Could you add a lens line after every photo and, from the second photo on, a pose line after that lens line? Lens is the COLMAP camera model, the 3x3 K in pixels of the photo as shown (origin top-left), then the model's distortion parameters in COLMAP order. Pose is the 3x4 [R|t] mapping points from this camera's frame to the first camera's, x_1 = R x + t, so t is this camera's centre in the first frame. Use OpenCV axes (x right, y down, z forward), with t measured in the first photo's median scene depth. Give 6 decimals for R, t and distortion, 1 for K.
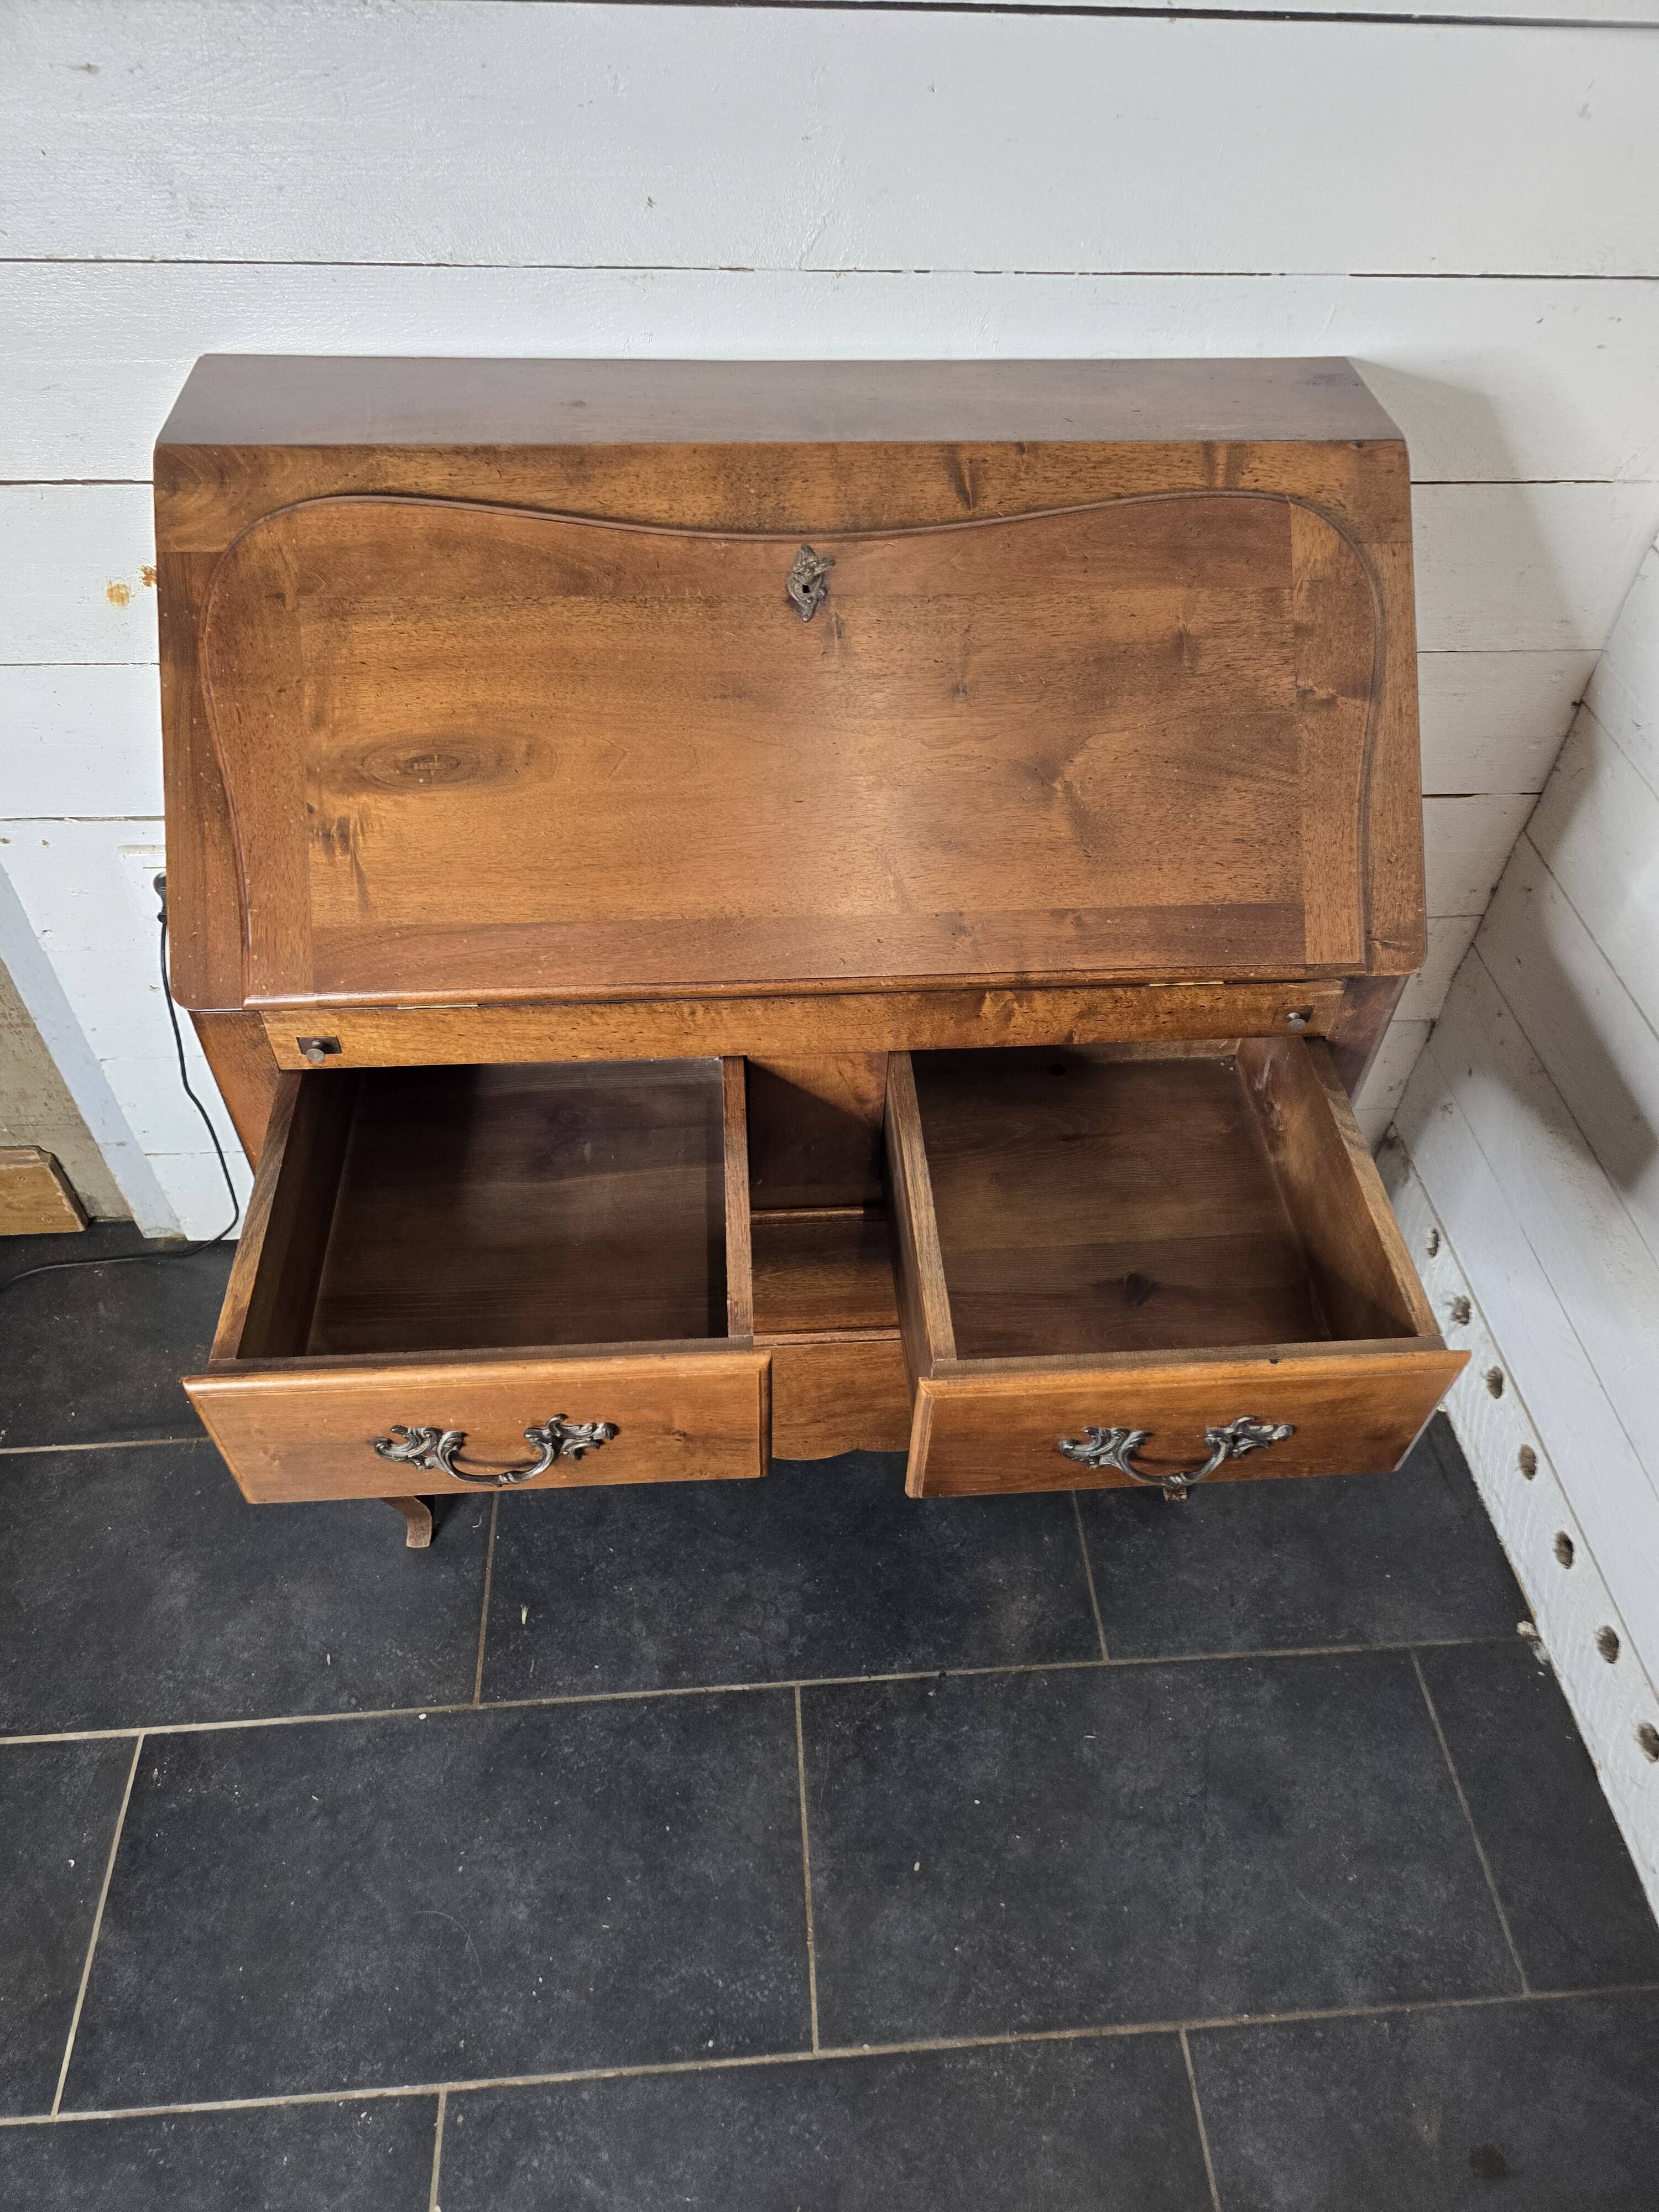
lens RADIAL K [[1496.9, 0, 852.4], [0, 1496.9, 1110.3], [0, 0, 1]] dist [0.060357, -0.057046]
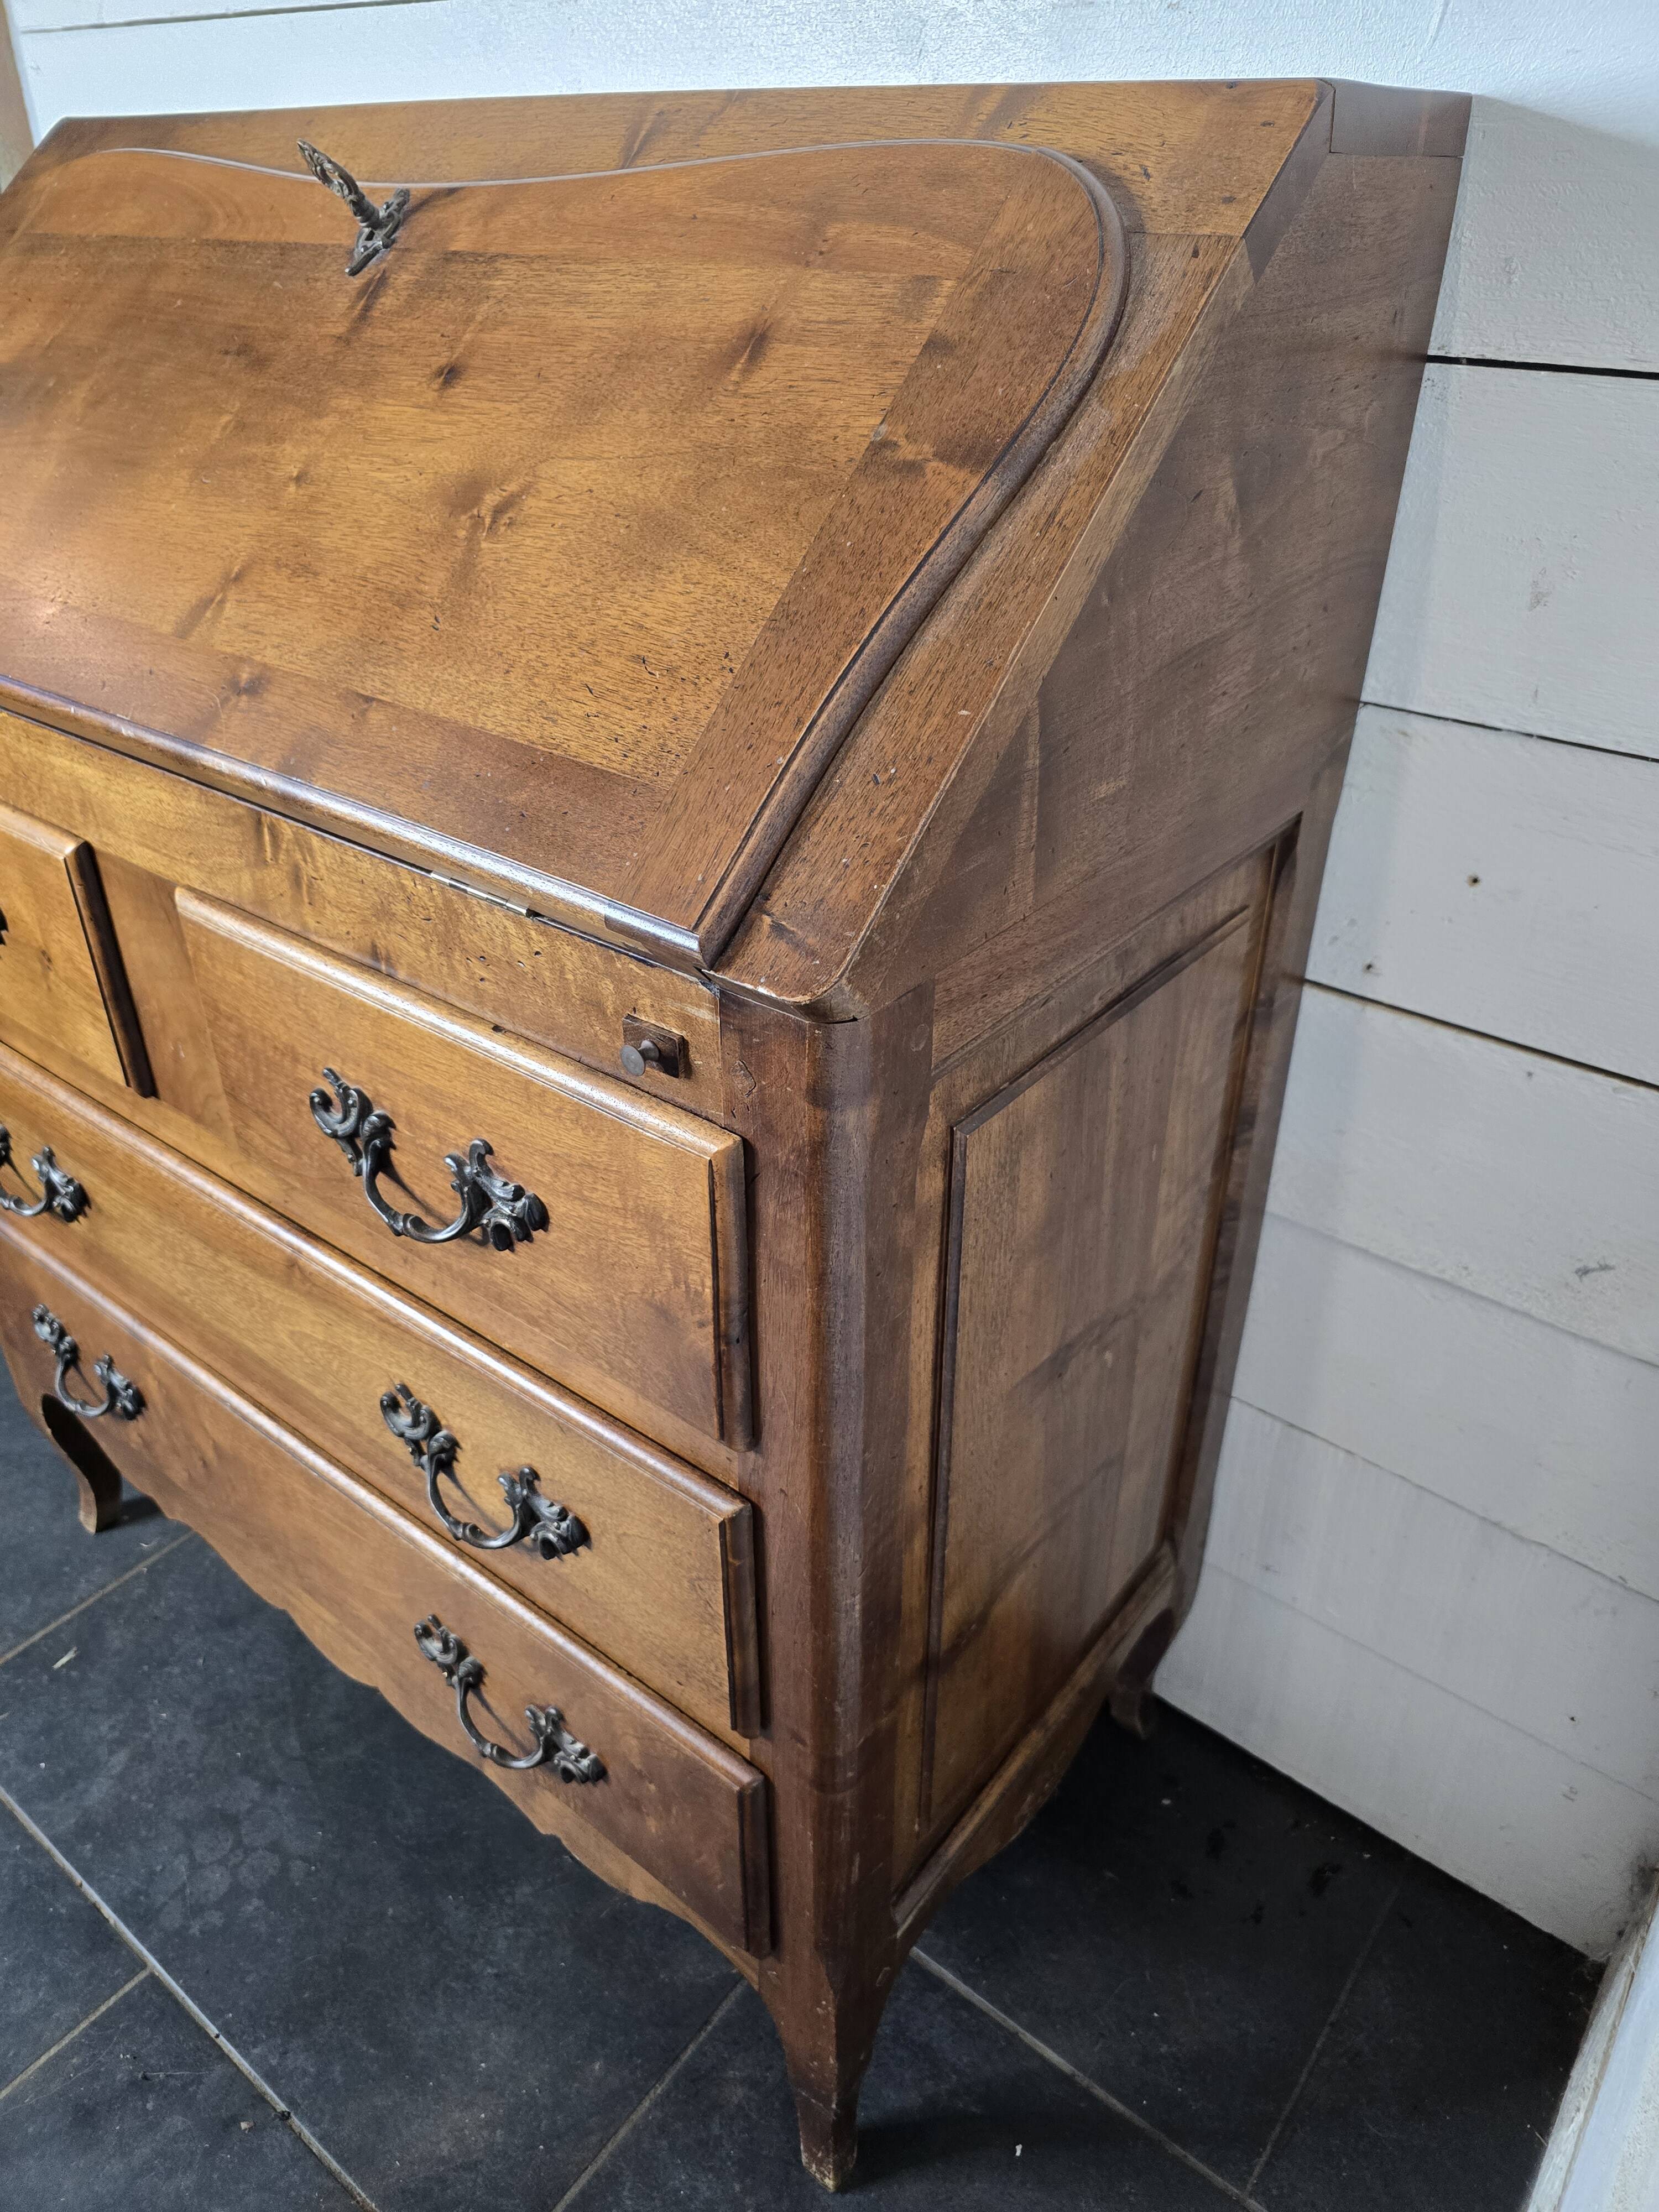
lens RADIAL K [[1540.1, 0, 846.0], [0, 1540.1, 1083.2], [0, 0, 1]] dist [-0.003849, -0.002985]
pose [[0.737971, 0.326321, -0.590688, 0.493475], [-0.486727, 0.863683, -0.130954, -0.013872], [0.467434, 0.384145, 0.796202, 0.493368]]
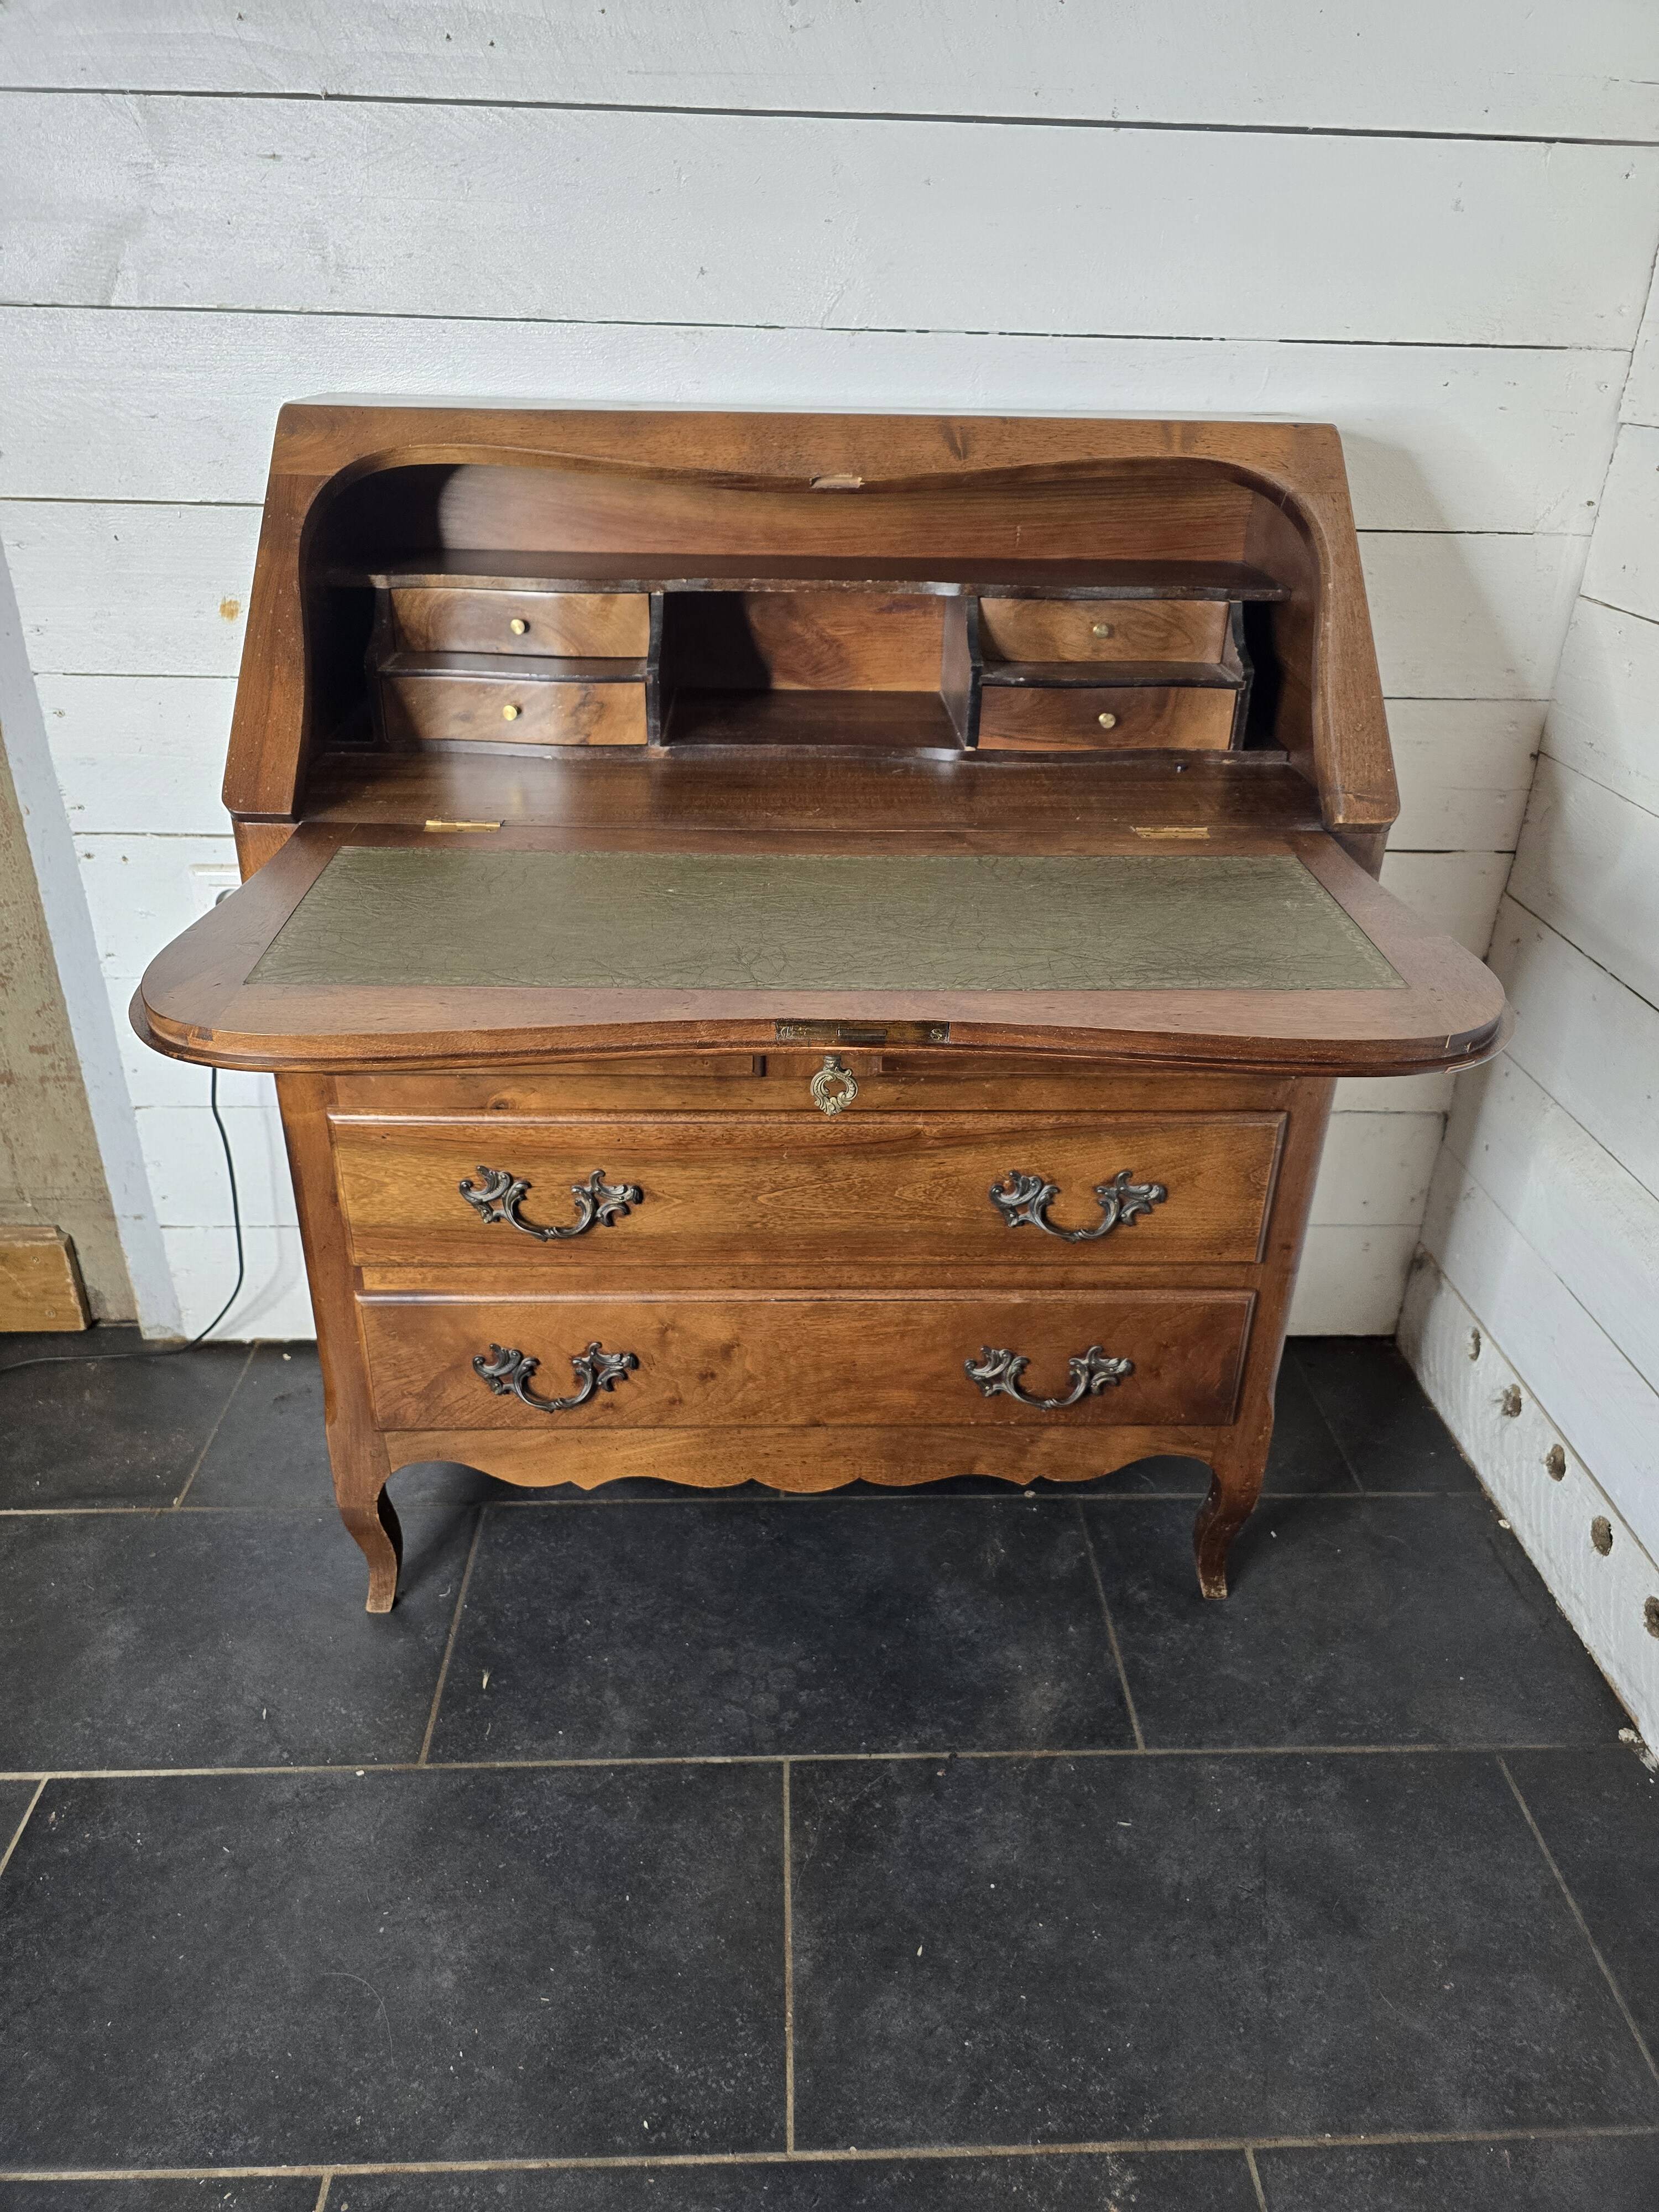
lens RADIAL K [[1489.8, 0, 832.2], [0, 1489.8, 1095.7], [0, 0, 1]] dist [0.057999, -0.054596]
pose [[0.999164, 0.010714, -0.039455, 0.021820], [-0.023523, 0.939974, -0.340433, 0.339630], [0.033440, 0.341077, 0.939440, 0.054226]]
